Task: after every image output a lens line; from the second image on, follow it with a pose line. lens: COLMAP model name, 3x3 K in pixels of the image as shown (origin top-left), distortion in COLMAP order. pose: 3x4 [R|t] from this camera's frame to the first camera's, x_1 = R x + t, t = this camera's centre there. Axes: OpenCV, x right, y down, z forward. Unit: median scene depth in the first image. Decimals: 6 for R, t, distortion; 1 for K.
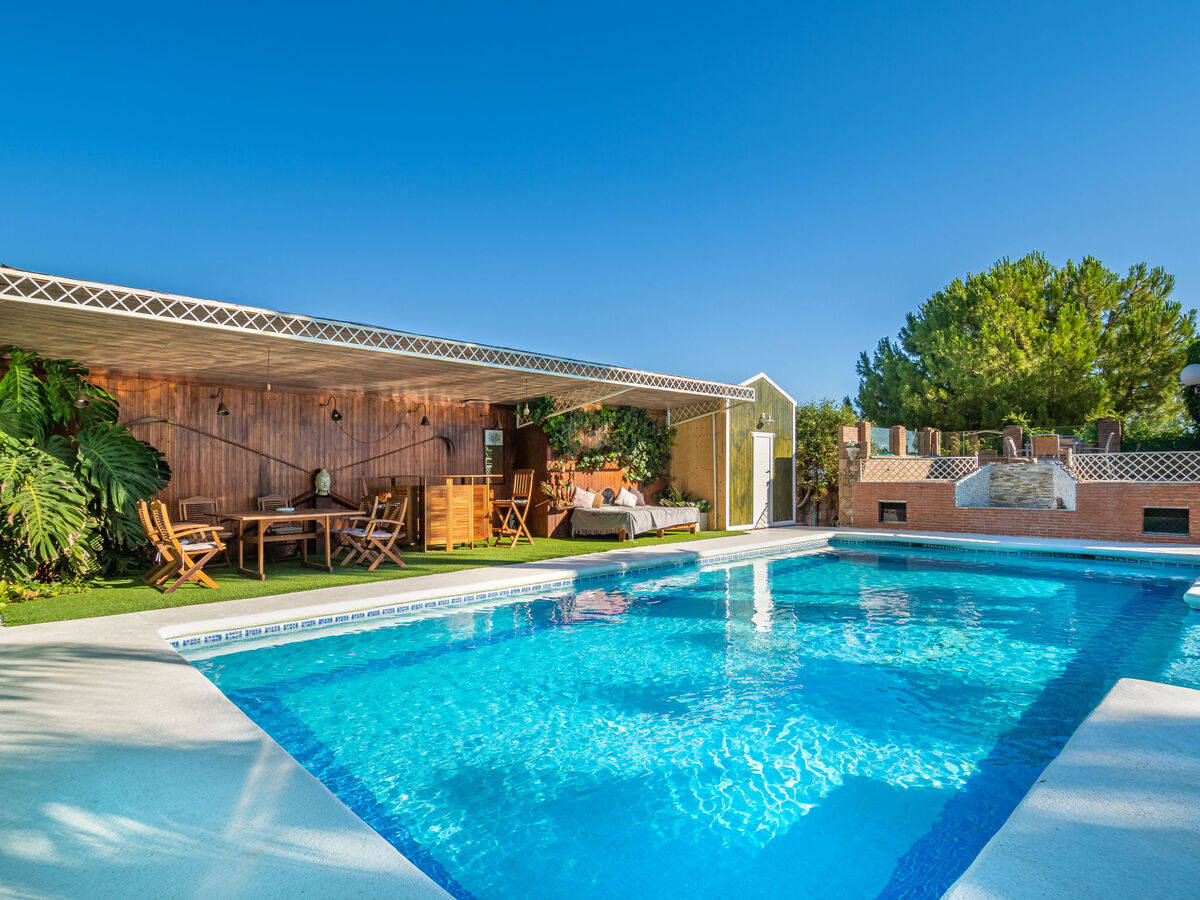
lens RADIAL K [[639.3, 0, 601.1], [0, 639.3, 506.1], [0, 0, 1]] dist [-0.049174, -0.000570]
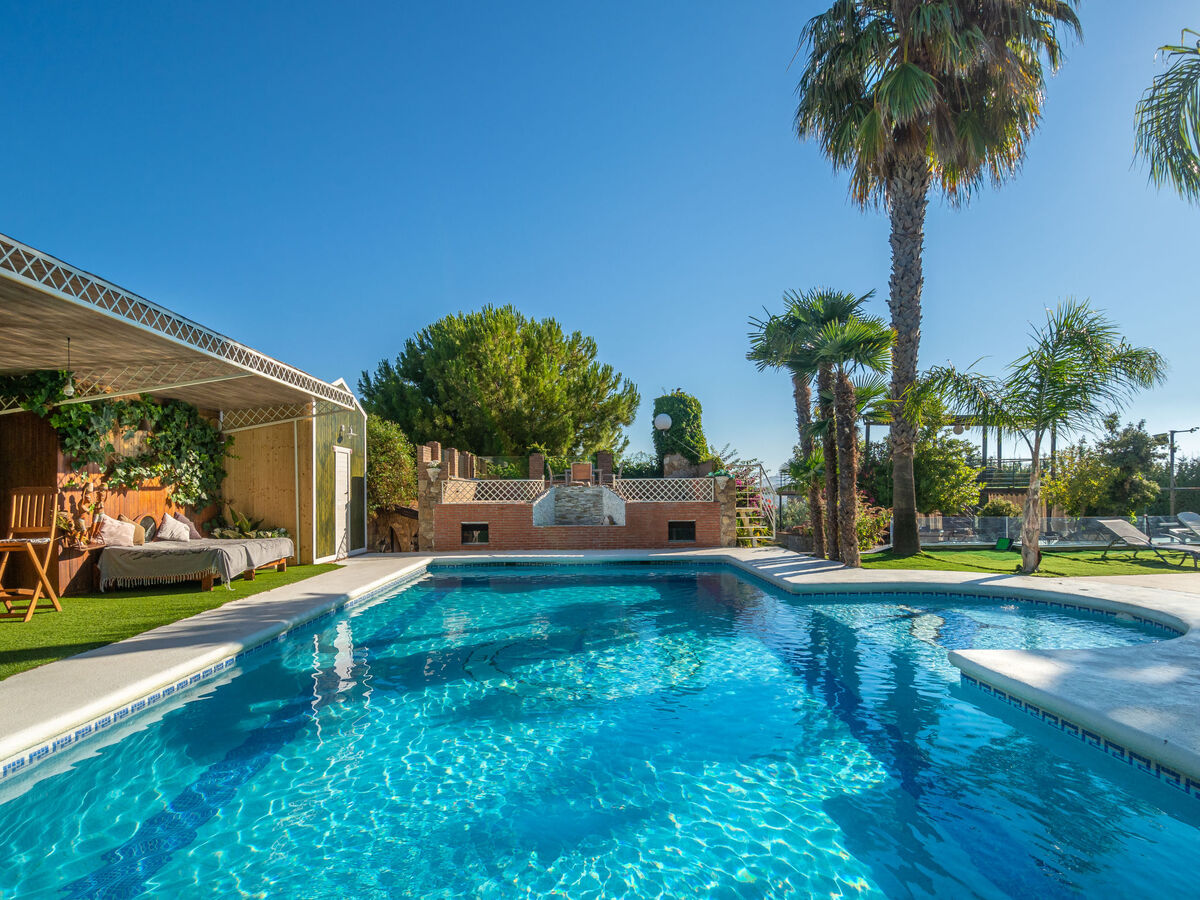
lens RADIAL K [[639.3, 0, 601.1], [0, 639.3, 506.1], [0, 0, 1]] dist [-0.049174, -0.000570]
pose [[0.650004, -0.009051, 0.759877, -0.180346], [0.036302, 0.999157, -0.019151, -0.007456], [-0.759063, 0.040033, 0.649785, 0.190935]]
